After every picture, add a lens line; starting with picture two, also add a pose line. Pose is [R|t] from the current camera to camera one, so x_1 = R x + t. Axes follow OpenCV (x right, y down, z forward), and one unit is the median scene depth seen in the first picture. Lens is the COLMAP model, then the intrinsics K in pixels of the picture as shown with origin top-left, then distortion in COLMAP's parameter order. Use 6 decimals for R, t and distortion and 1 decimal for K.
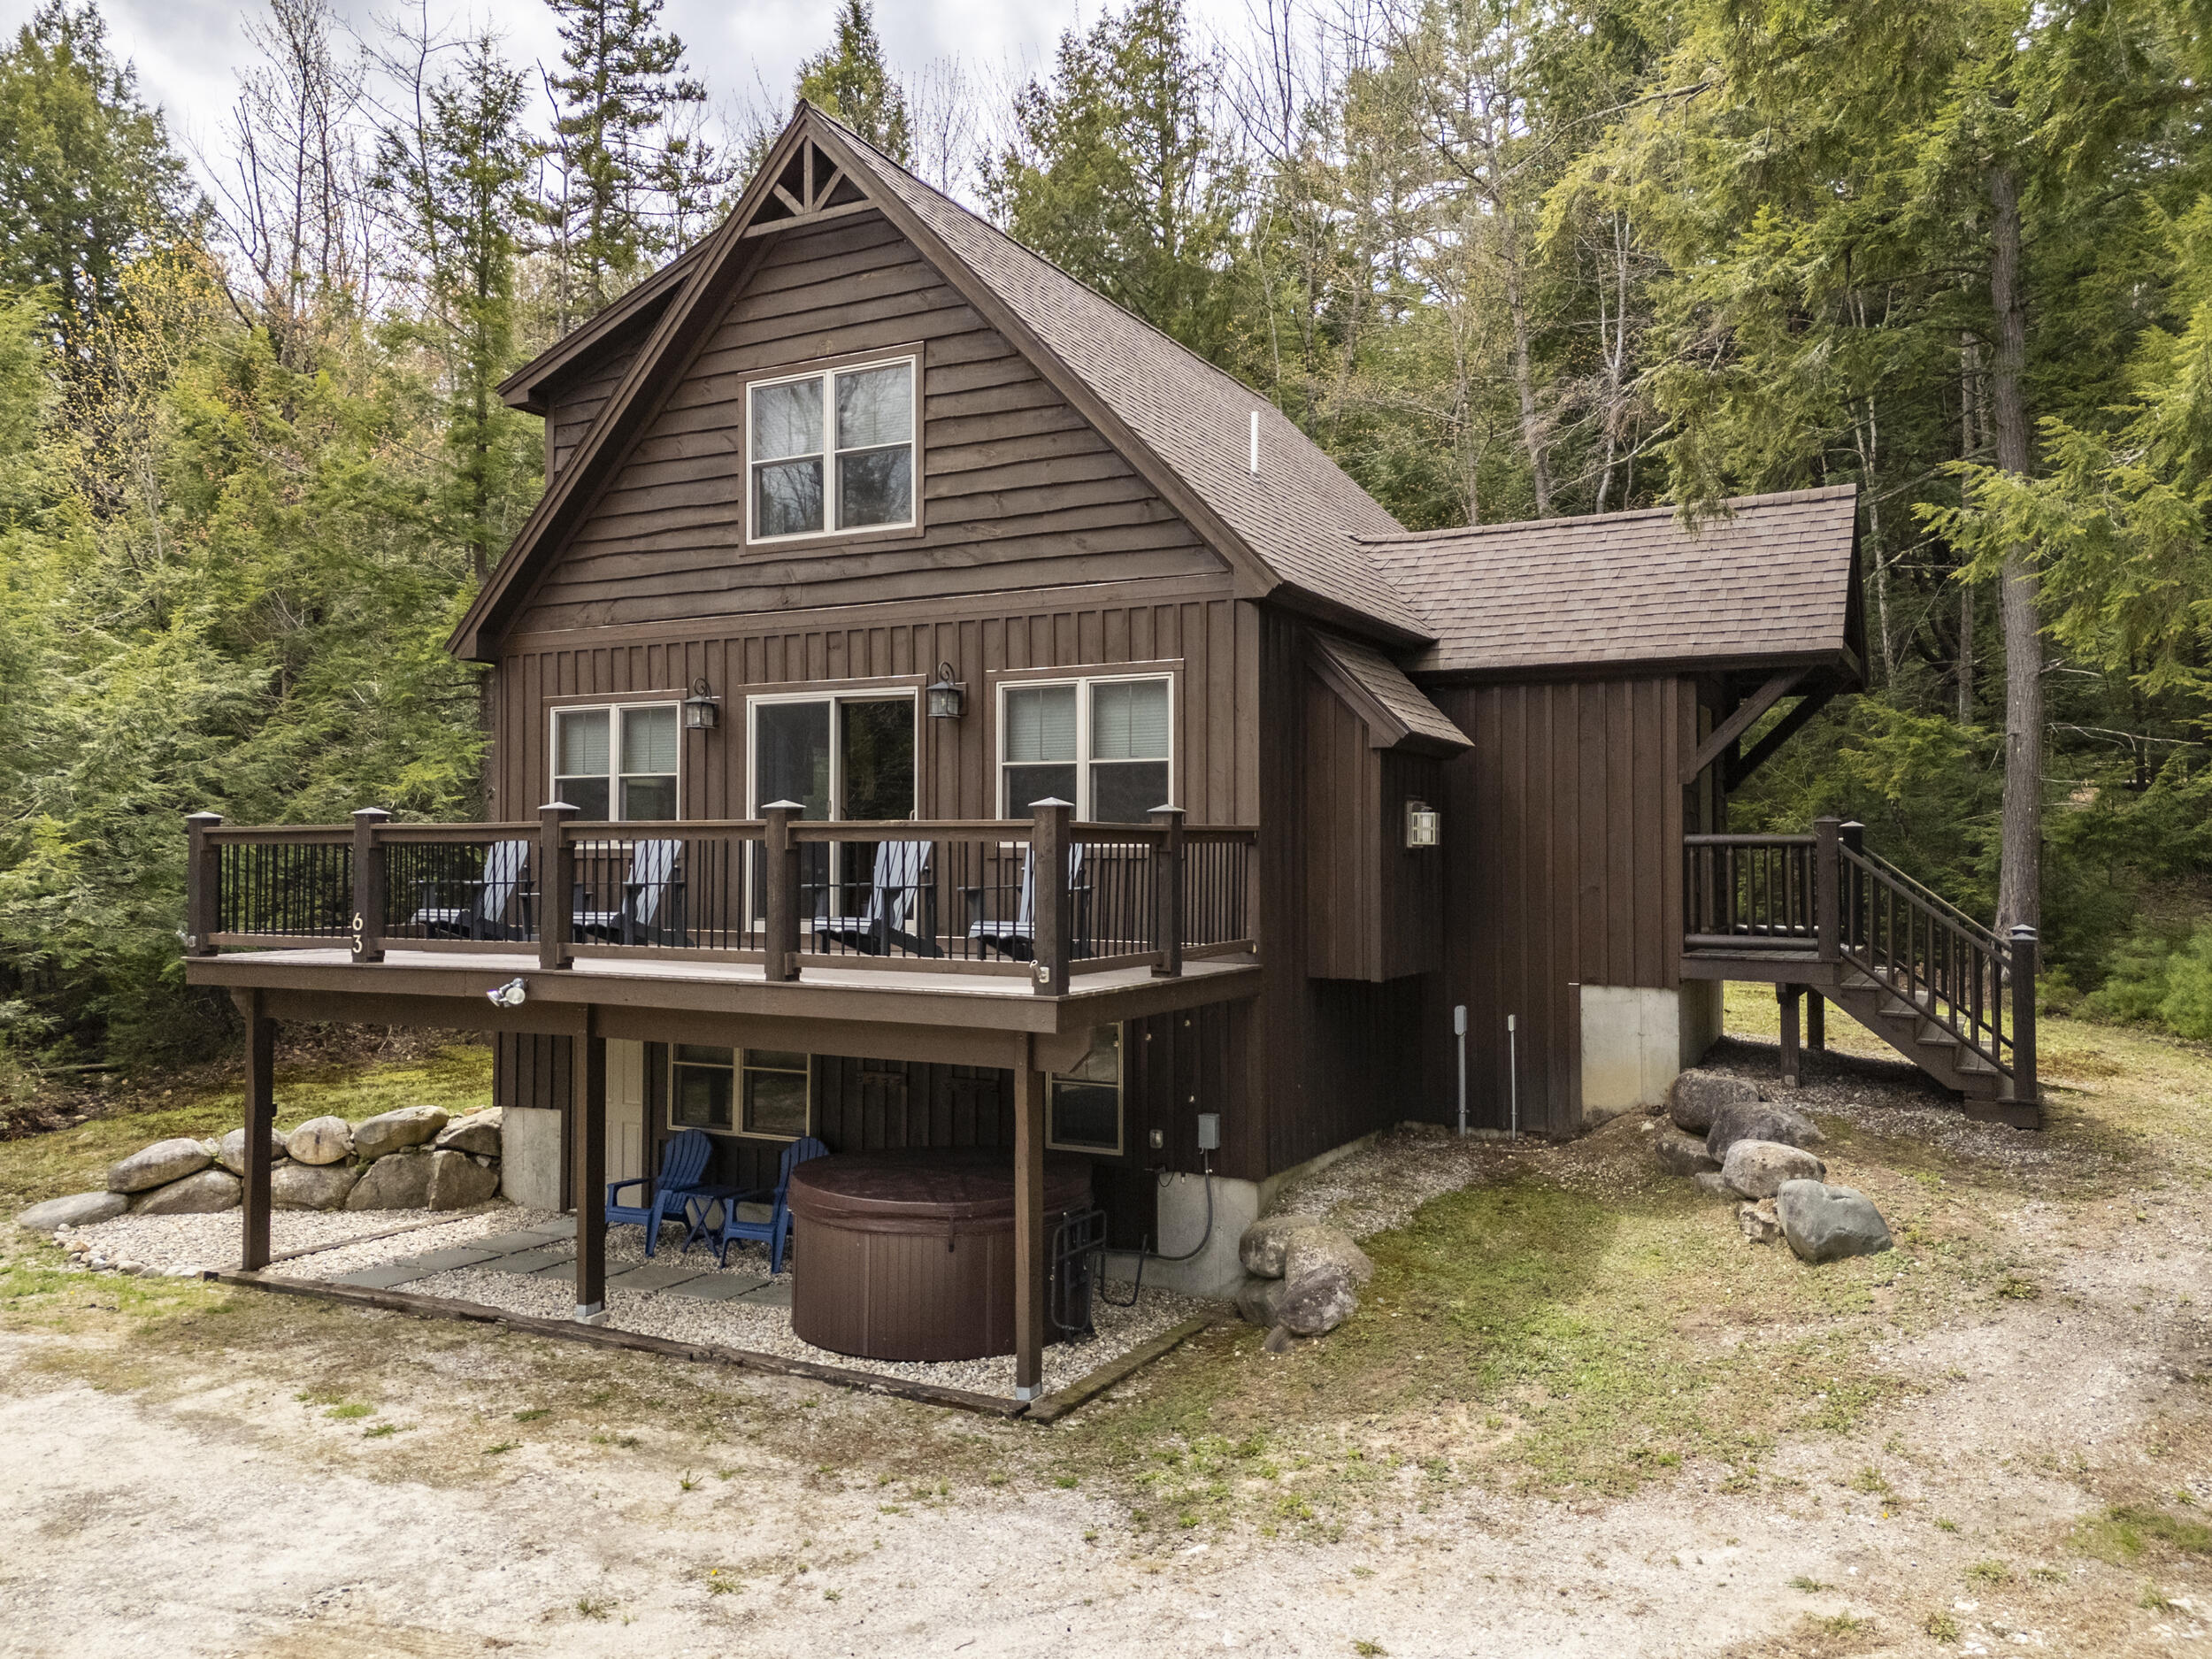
lens RADIAL K [[1605.5, 0, 1114.1], [0, 1605.5, 827.3], [0, 0, 1]] dist [0.051875, -0.028257]
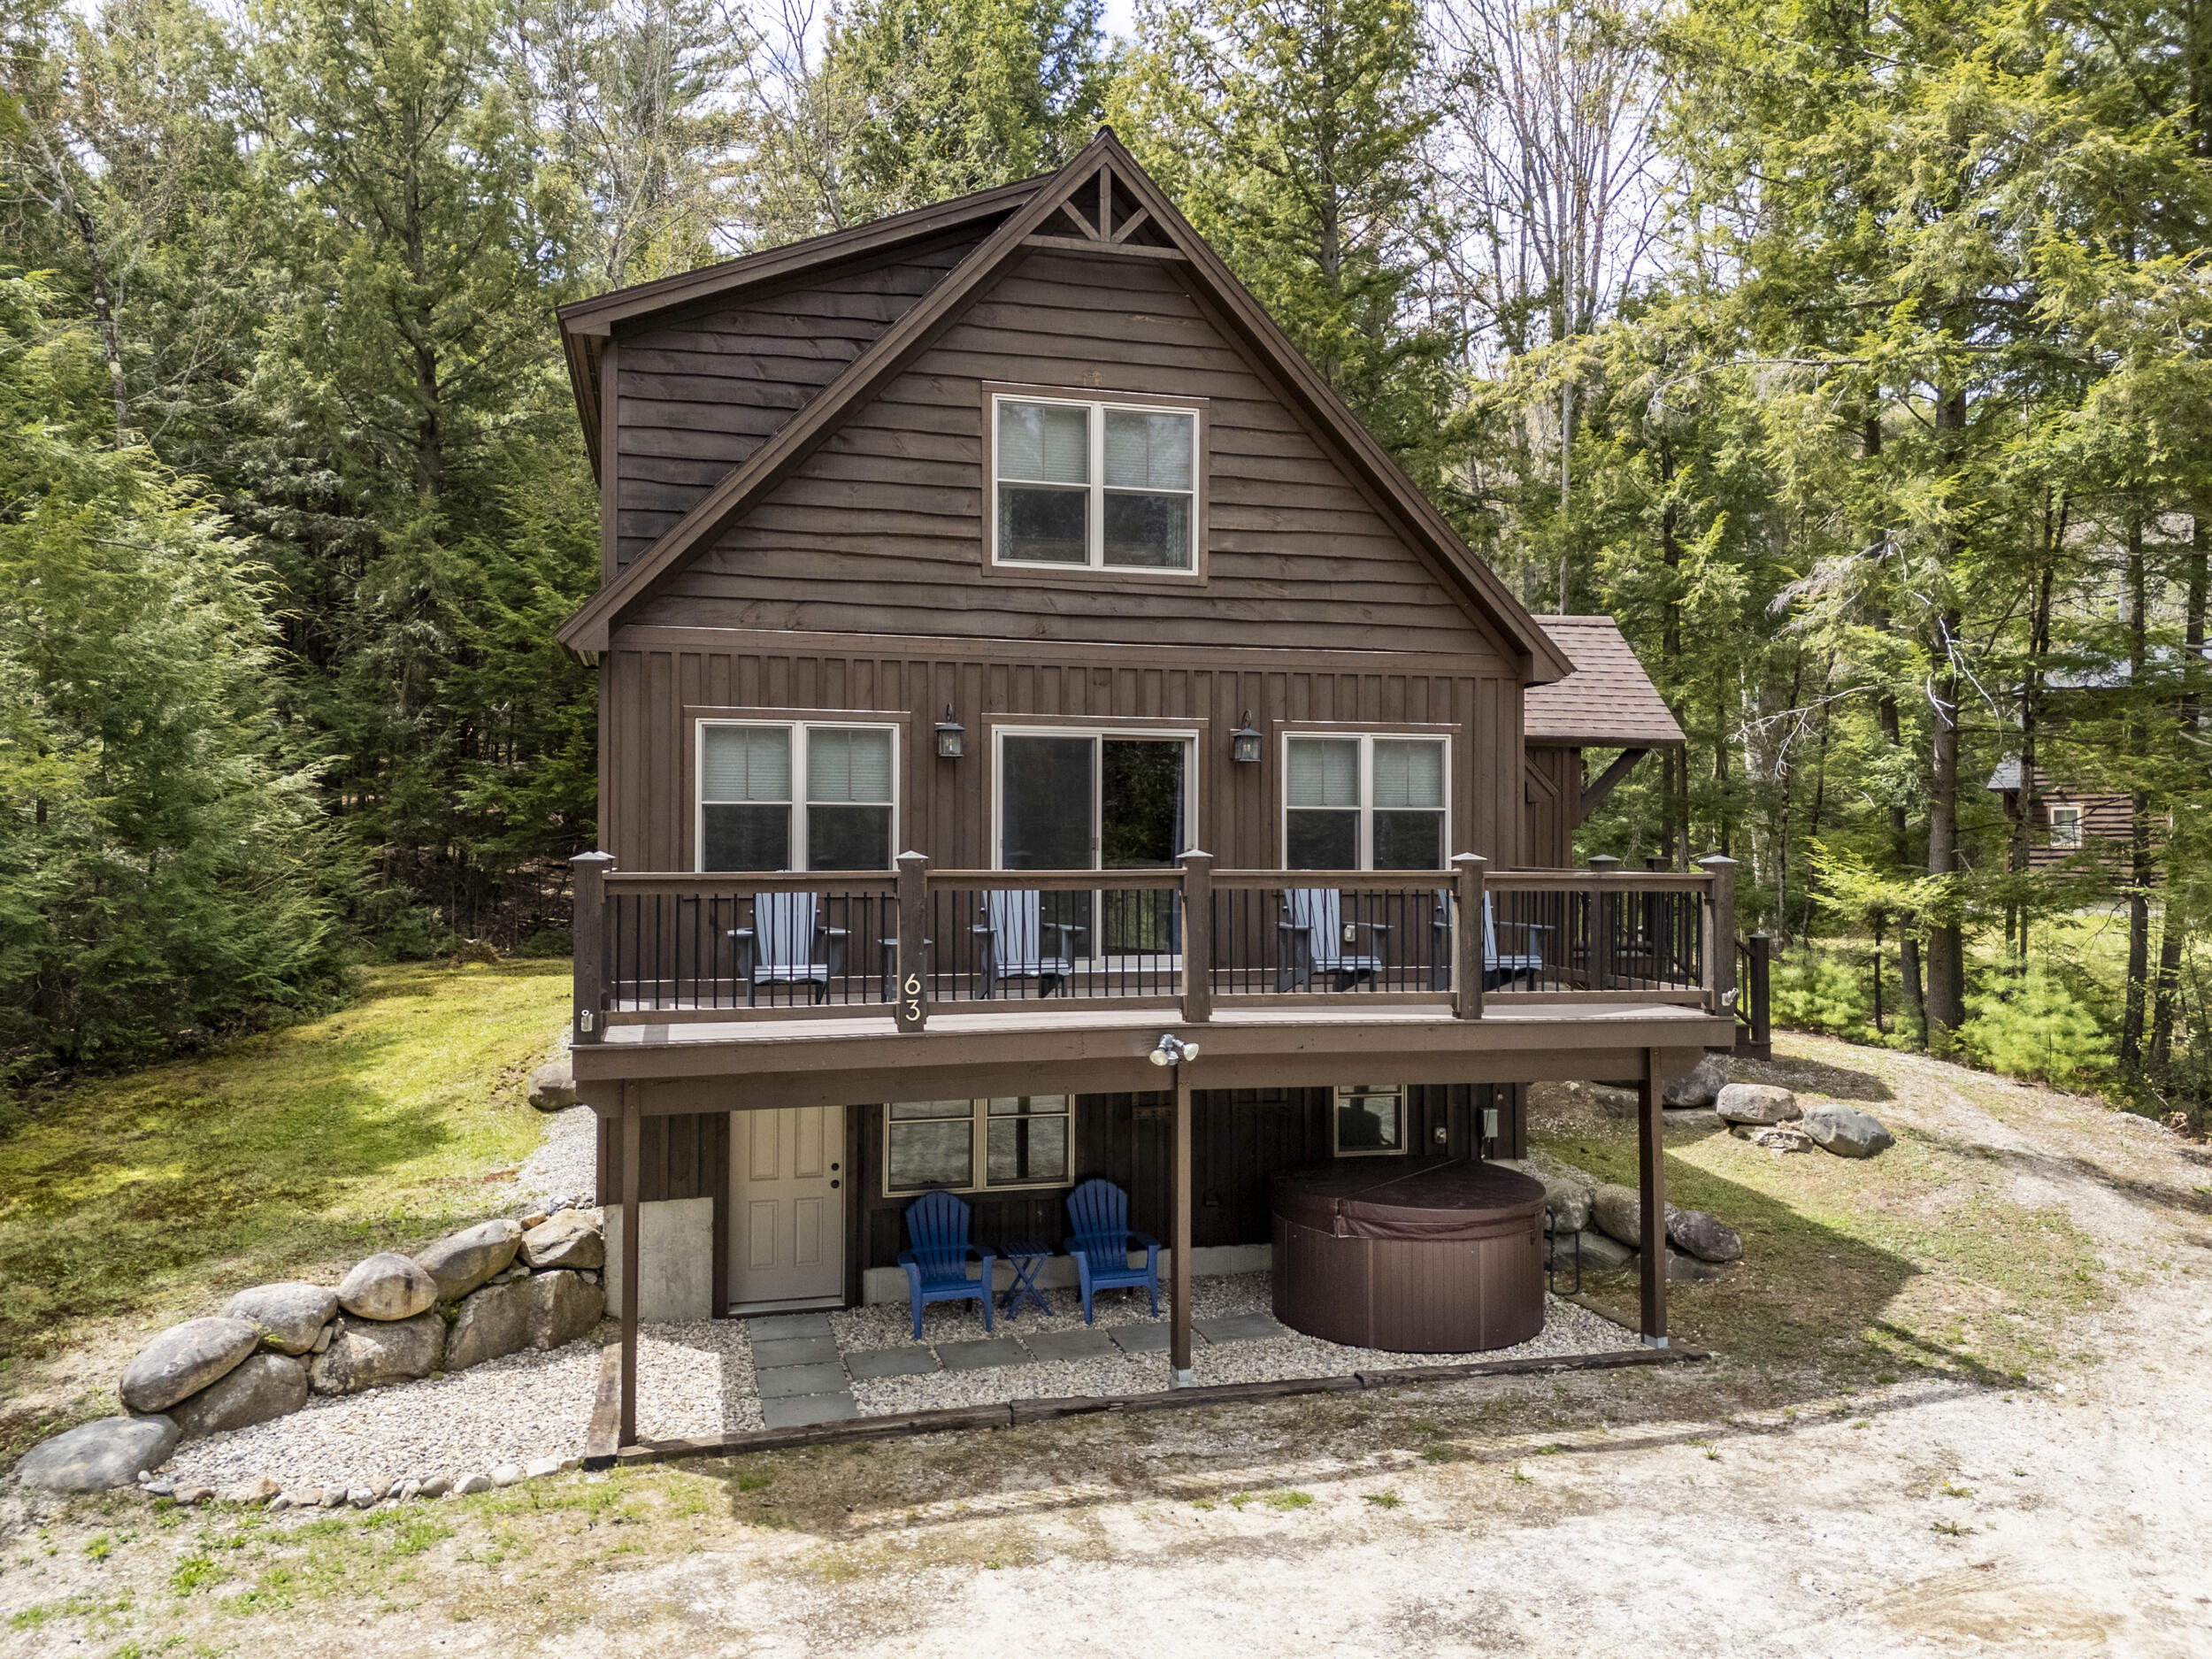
lens RADIAL K [[1605.5, 0, 1088.2], [0, 1605.5, 839.0], [0, 0, 1]] dist [0.051875, -0.028257]
pose [[0.742790, 0.005375, 0.669502, -0.934862], [-0.012245, 0.999910, 0.005558, -0.024166], [-0.669412, -0.012326, 0.742789, 0.300305]]
